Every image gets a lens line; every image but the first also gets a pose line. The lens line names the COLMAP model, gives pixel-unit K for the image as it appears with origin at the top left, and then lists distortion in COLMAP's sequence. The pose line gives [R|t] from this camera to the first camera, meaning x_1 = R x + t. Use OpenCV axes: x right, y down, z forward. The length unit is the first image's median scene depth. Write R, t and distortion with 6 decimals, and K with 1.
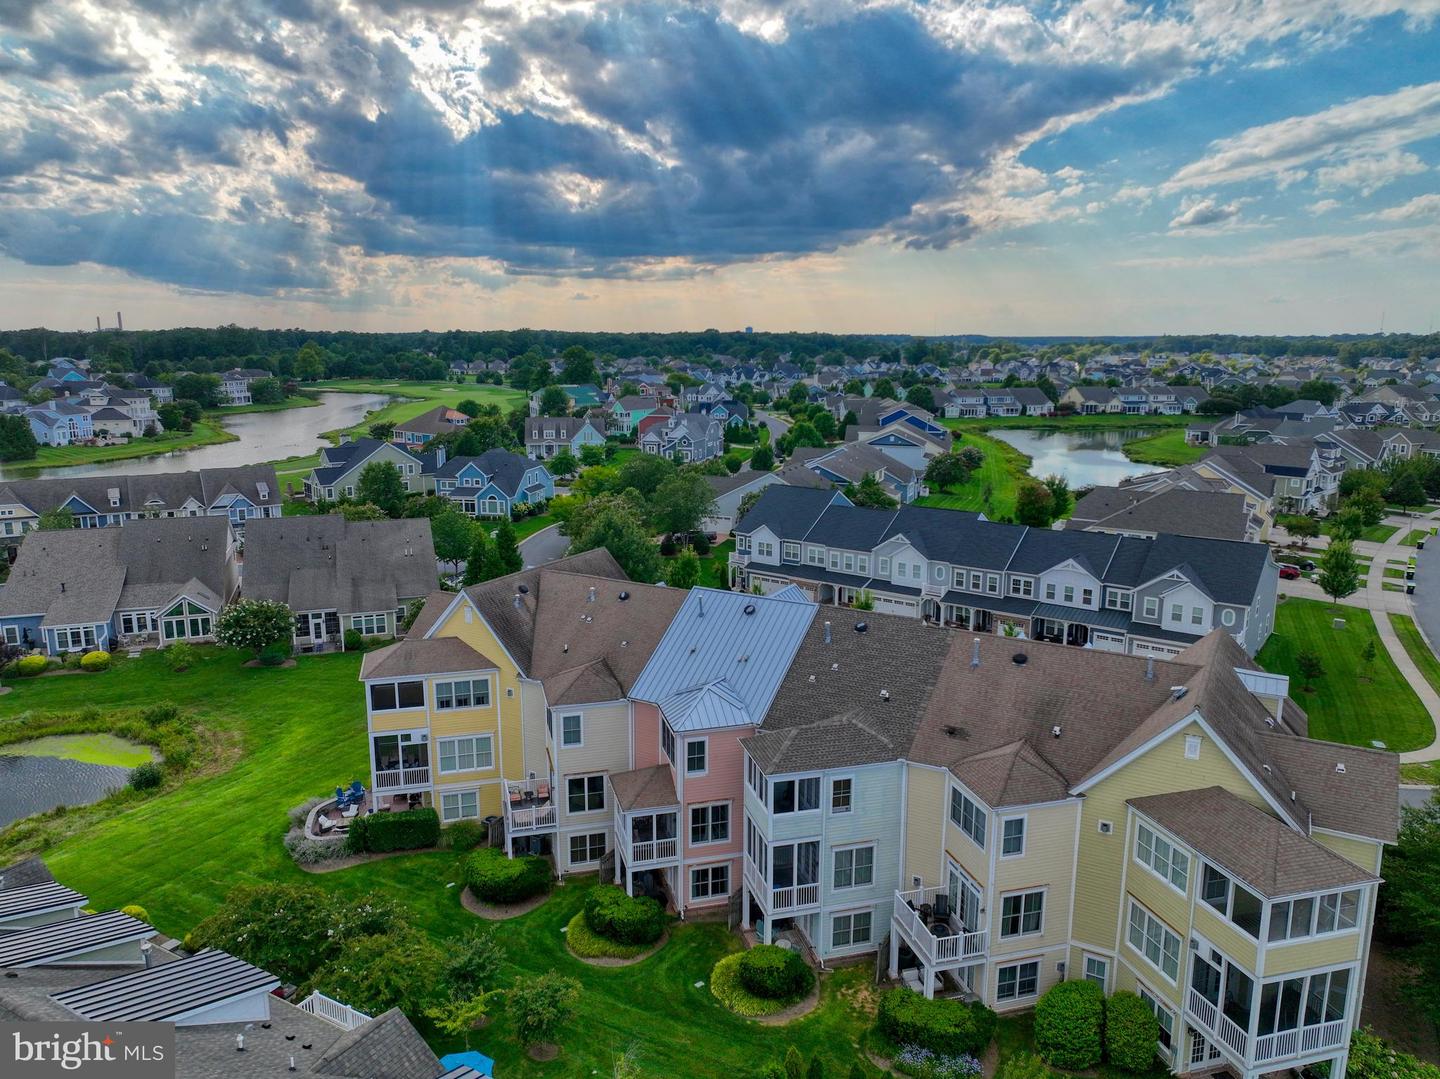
lens RADIAL K [[1010.0, 0, 723.0], [0, 1010.0, 535.1], [0, 0, 1]] dist [0.000726, 0.010583]
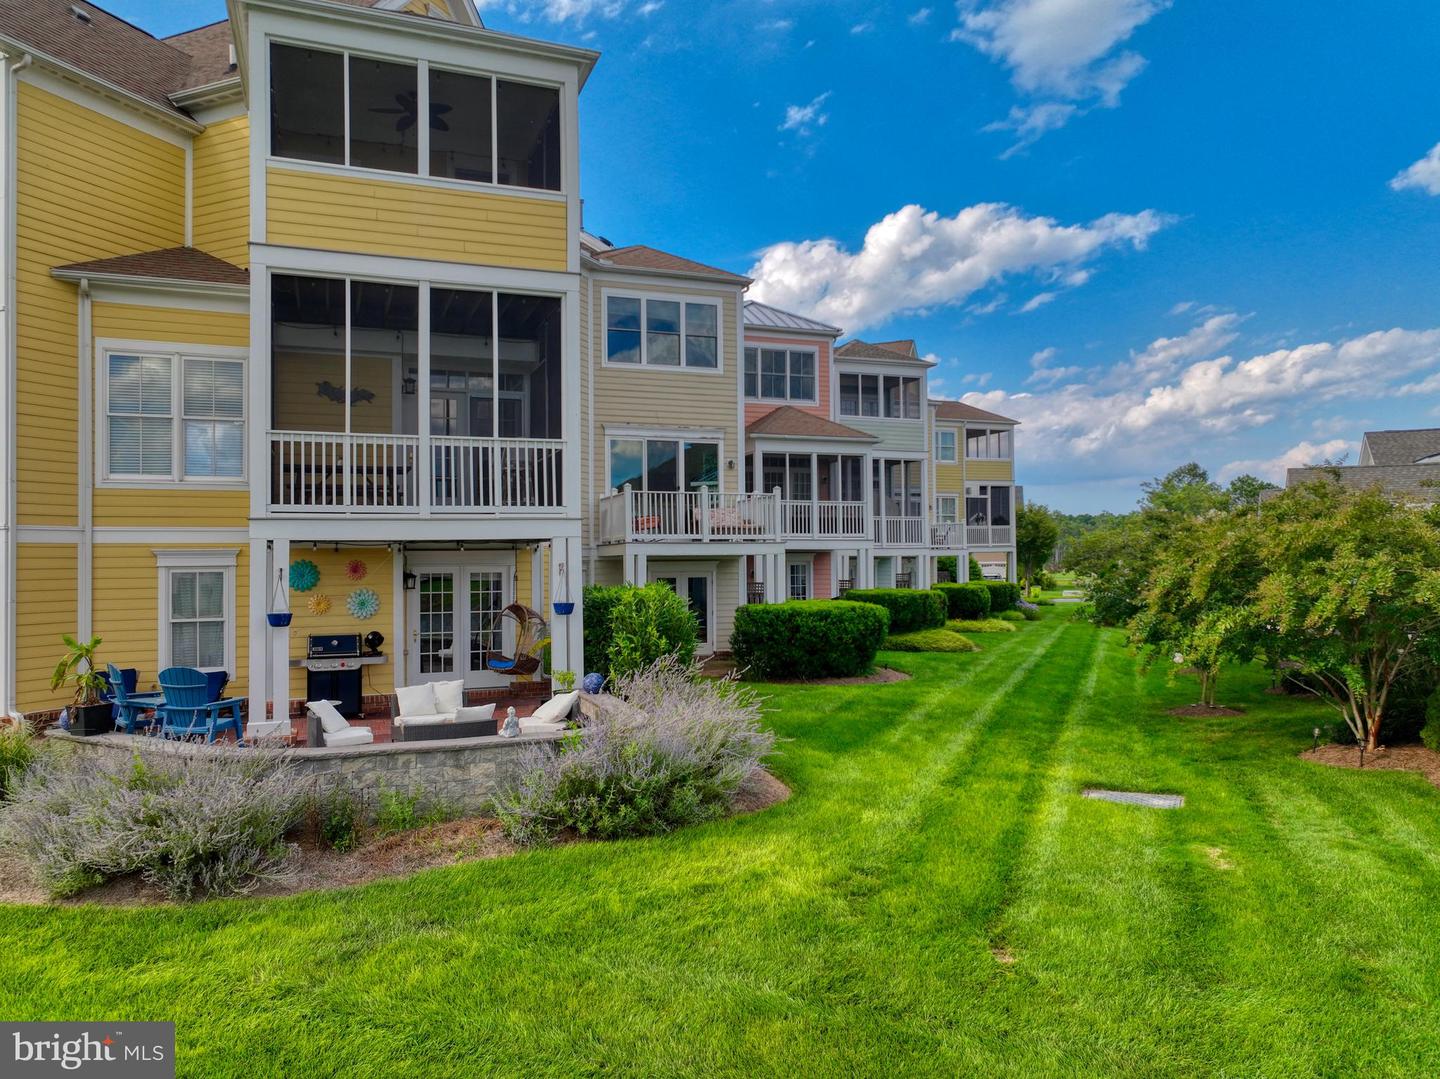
lens RADIAL K [[1008.5, 0, 720.0], [0, 1008.5, 539.5], [0, 0, 1]] dist [0.001819, 0.013107]
pose [[-0.094018, 0.016634, 0.995432, -0.350697], [0.198591, 0.980079, 0.002380, 0.154172], [-0.975562, 0.197908, -0.095449, 0.575291]]
